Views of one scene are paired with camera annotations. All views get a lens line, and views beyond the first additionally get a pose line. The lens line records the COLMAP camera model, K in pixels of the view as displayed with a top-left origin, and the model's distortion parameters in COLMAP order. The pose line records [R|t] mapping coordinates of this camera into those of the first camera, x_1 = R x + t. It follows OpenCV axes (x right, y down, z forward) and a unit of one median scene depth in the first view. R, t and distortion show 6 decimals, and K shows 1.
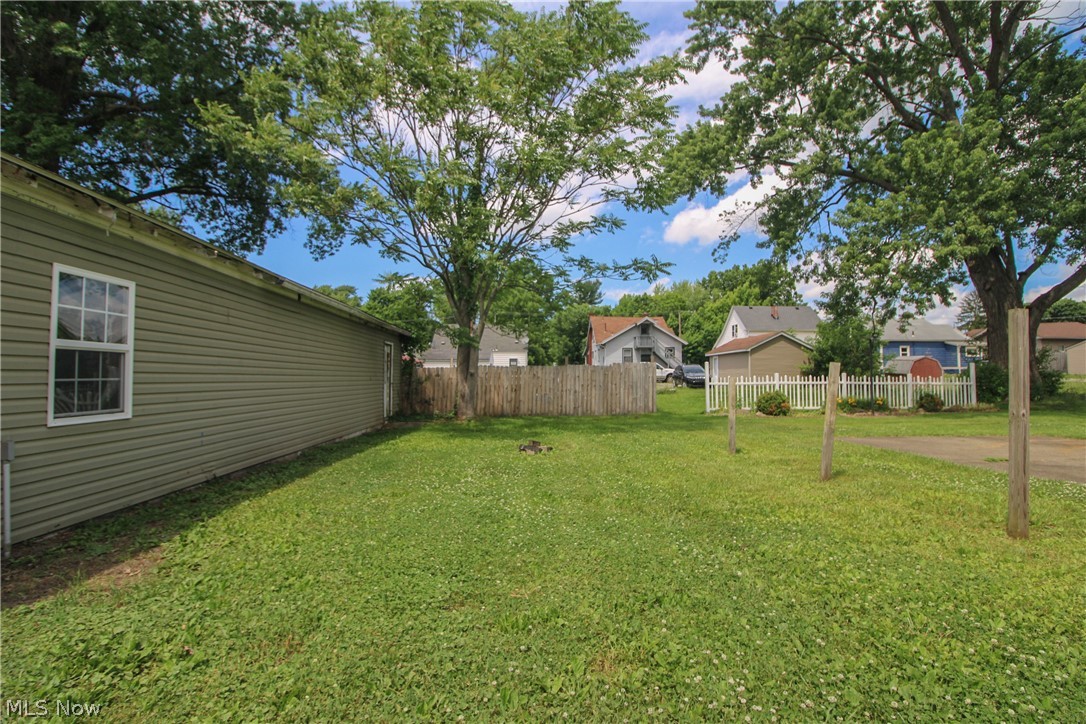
lens RADIAL K [[507.3, 0, 540.9], [0, 507.3, 363.6], [0, 0, 1]] dist [-0.016658, -0.001174]
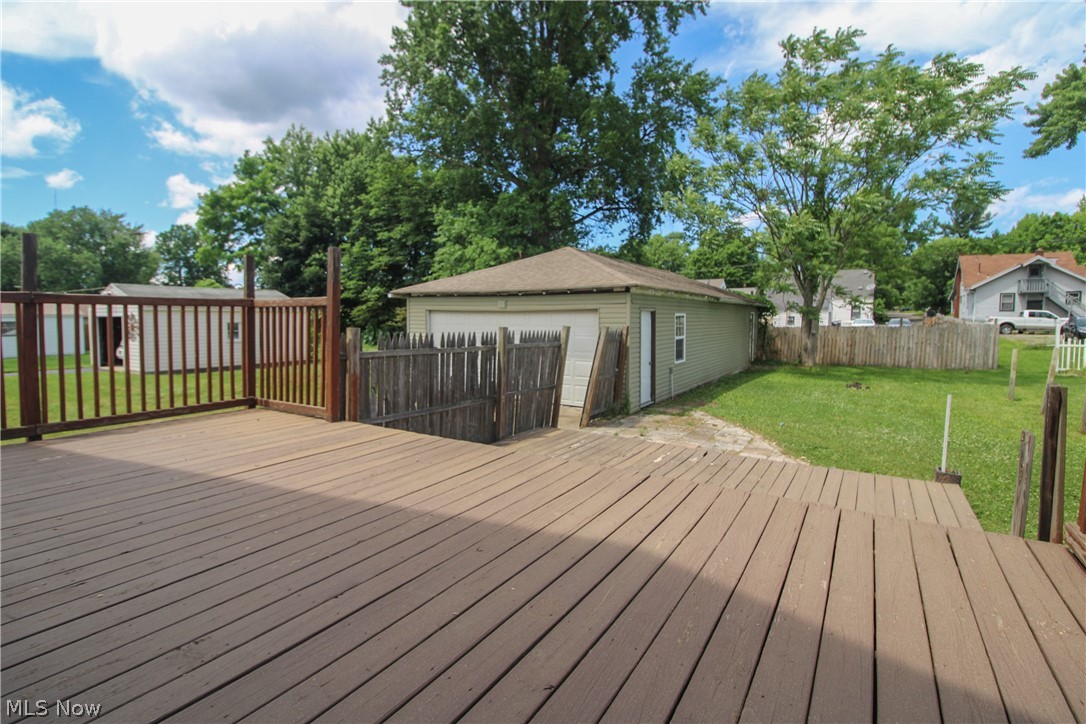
lens RADIAL K [[507.3, 0, 544.2], [0, 507.3, 341.5], [0, 0, 1]] dist [-0.016658, -0.001174]
pose [[0.817652, 0.027838, -0.575039, 0.038155], [0.014705, 0.997494, 0.069200, -0.045257], [0.575525, -0.065037, 0.815194, -0.378919]]
